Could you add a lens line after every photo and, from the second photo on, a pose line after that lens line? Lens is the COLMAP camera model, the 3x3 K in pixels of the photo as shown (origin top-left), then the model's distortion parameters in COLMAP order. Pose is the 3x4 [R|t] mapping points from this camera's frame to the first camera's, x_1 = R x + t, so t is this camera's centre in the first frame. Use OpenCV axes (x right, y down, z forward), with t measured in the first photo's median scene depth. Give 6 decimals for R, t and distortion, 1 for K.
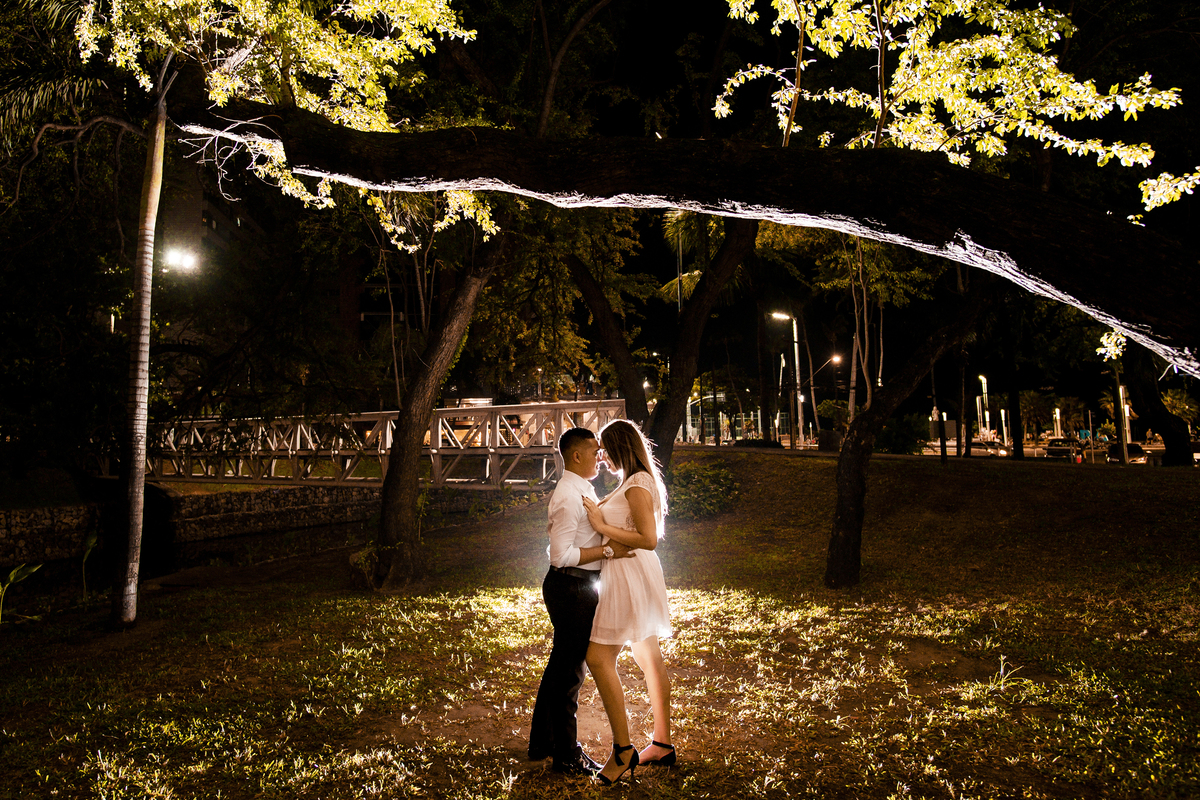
lens RADIAL K [[786.1, 0, 628.1], [0, 786.1, 401.3], [0, 0, 1]] dist [-0.028962, -0.000454]
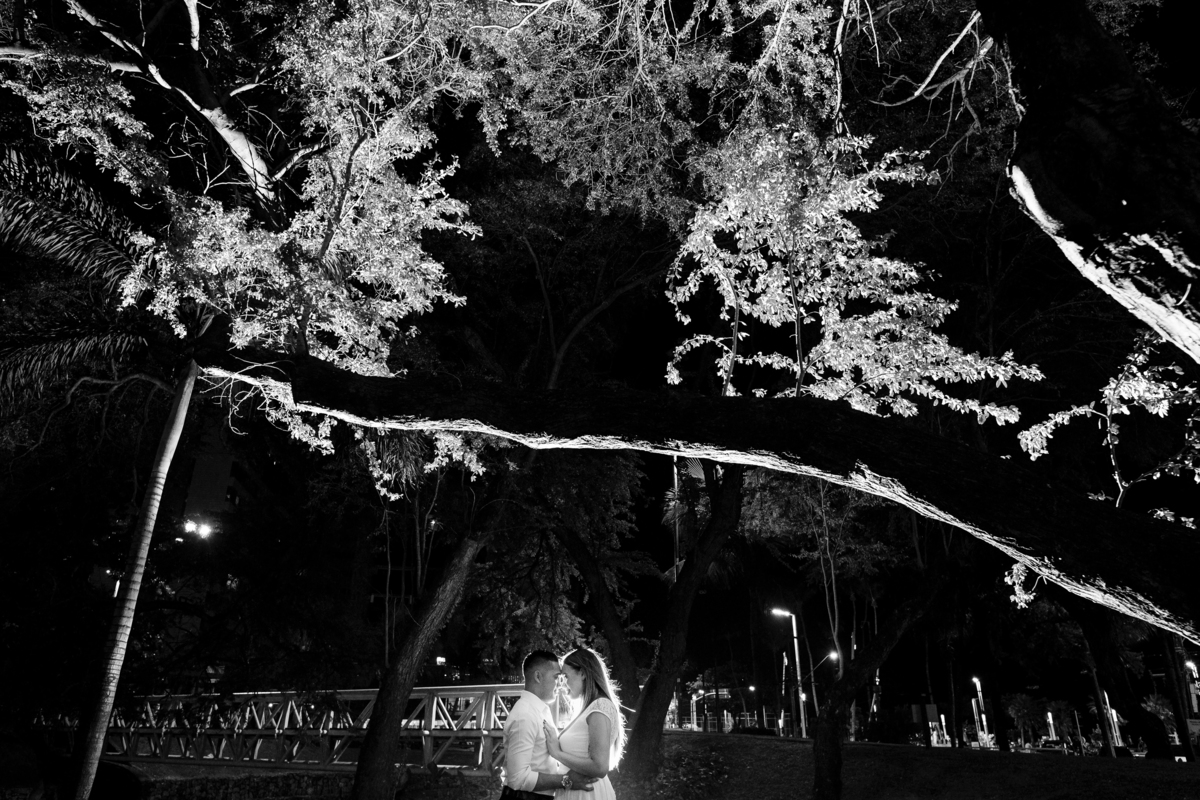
lens RADIAL K [[684.6, 0, 600.0], [0, 684.6, 400.0], [0, 0, 1]] dist [-0.040242, 0.018623]
pose [[0.997830, 0.042649, 0.050164, -0.074269], [-0.027793, 0.963487, -0.266310, -0.096659], [-0.059691, 0.264338, 0.962581, 0.050211]]
